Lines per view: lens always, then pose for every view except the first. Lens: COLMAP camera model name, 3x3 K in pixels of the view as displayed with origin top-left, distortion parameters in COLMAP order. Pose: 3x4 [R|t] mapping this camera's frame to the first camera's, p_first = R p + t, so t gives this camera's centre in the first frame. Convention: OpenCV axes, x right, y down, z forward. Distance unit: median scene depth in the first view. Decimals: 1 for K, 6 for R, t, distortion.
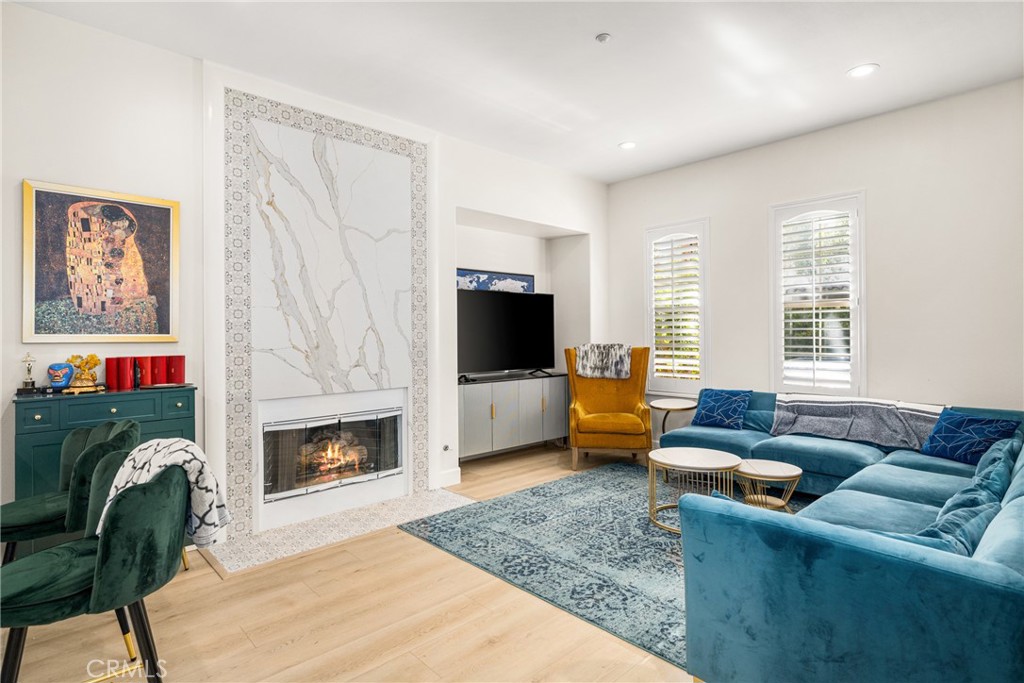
lens RADIAL K [[528.7, 0, 514.2], [0, 528.7, 329.8], [0, 0, 1]] dist [0.003341, -0.001308]
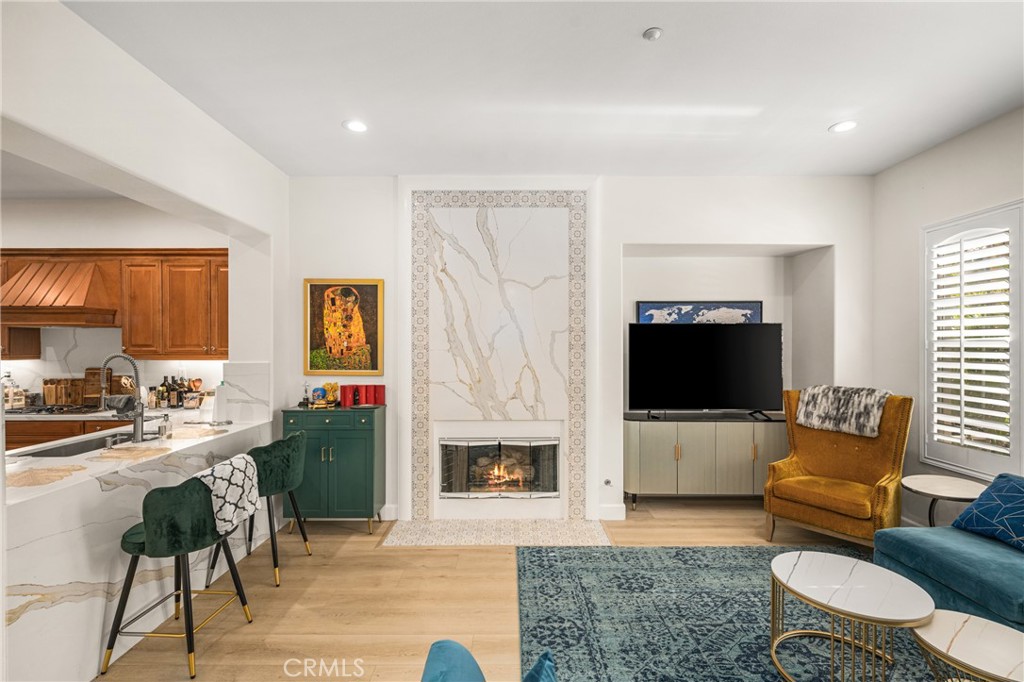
lens RADIAL K [[457.8, 0, 512.6], [0, 457.8, 344.9], [0, 0, 1]] dist [-0.000662, 0.000035]
pose [[0.729681, 0.009799, -0.683717, 0.433093], [-0.000555, 0.999905, 0.013739, -0.070439], [0.683787, -0.009646, 0.729618, 0.290408]]
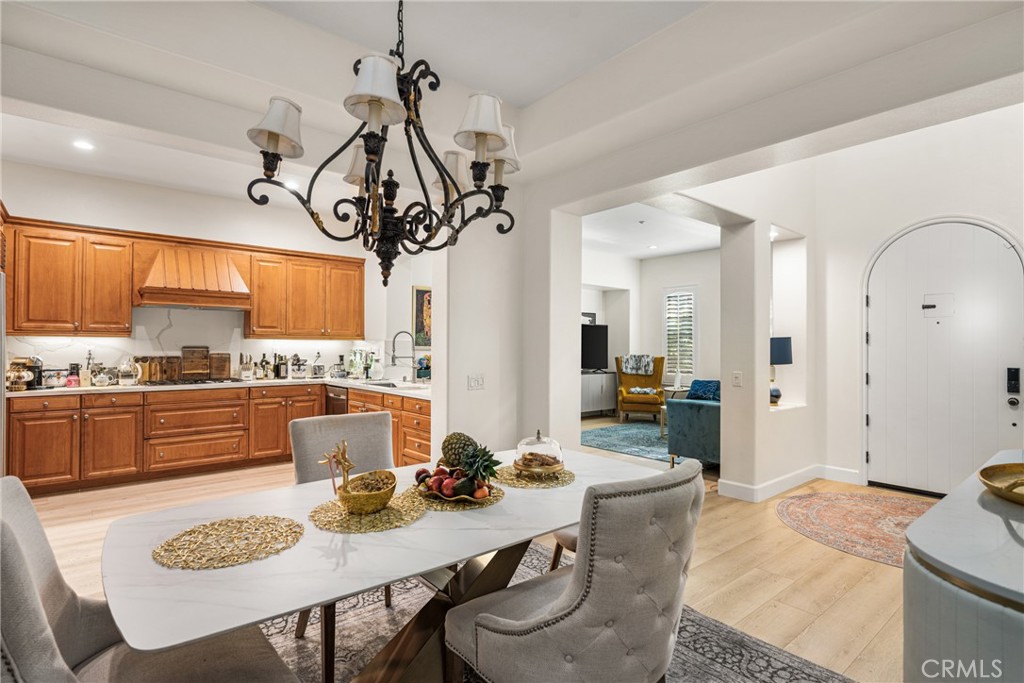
lens RADIAL K [[507.0, 0, 514.2], [0, 507.0, 340.8], [0, 0, 1]] dist [-0.015012, 0.005495]
pose [[0.998336, 0.012221, -0.056360, -0.224923], [-0.012509, 0.999911, -0.004746, -0.009603], [0.056297, 0.005443, 0.998399, -1.078126]]
